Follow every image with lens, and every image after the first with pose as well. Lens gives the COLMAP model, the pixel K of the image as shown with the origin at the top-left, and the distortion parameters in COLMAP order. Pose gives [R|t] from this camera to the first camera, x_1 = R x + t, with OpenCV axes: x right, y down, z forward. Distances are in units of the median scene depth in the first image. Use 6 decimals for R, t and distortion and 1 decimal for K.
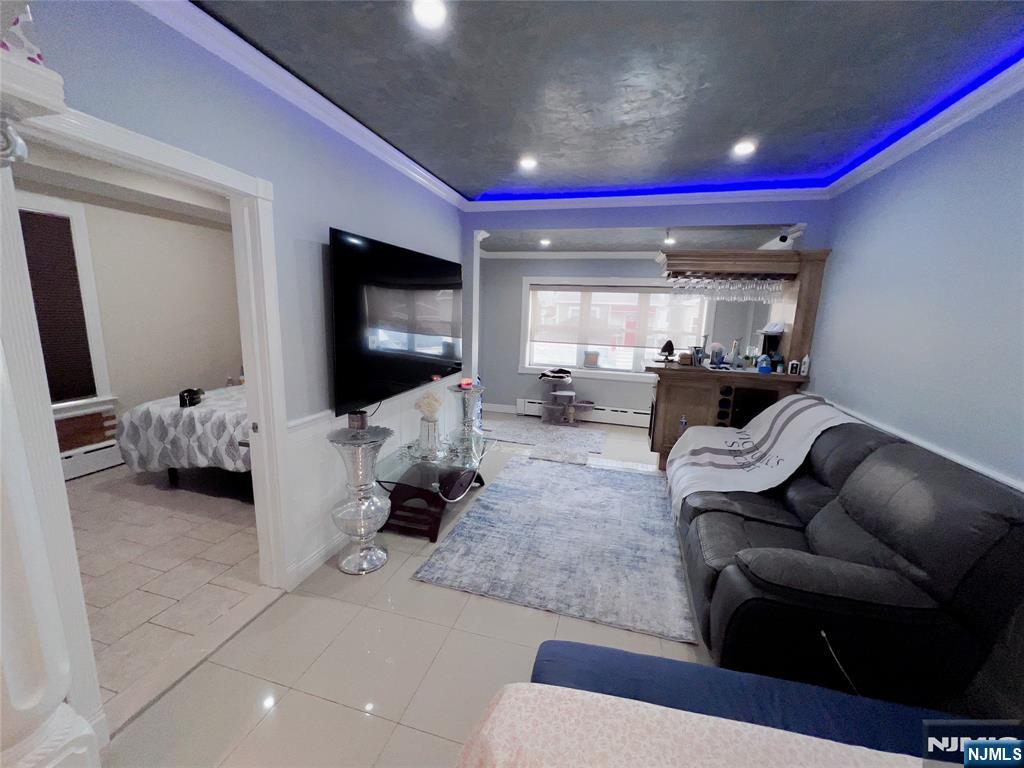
lens RADIAL K [[410.1, 0, 514.6], [0, 410.1, 384.9], [0, 0, 1]] dist [-0.000929, 0.000108]
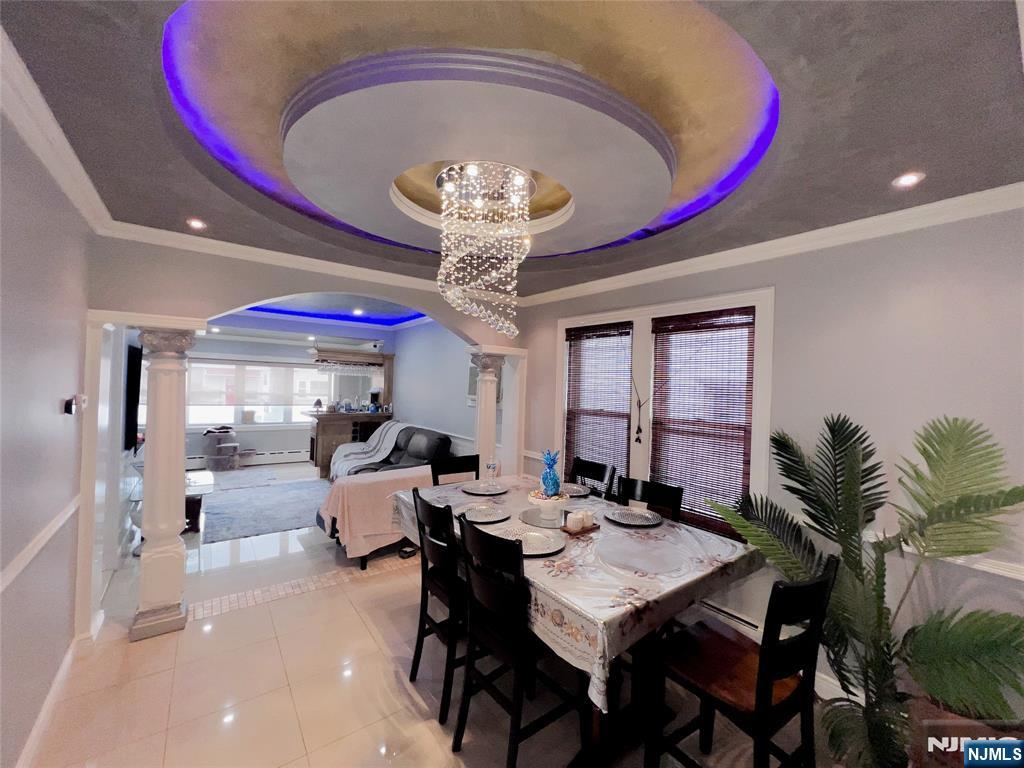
lens RADIAL K [[410.1, 0, 514.6], [0, 410.1, 384.9], [0, 0, 1]] dist [-0.000929, 0.000108]
pose [[0.611513, -0.013916, 0.791112, -0.430687], [0.129851, 0.988054, -0.082991, 0.073430], [-0.780507, 0.153477, 0.606015, -0.601554]]
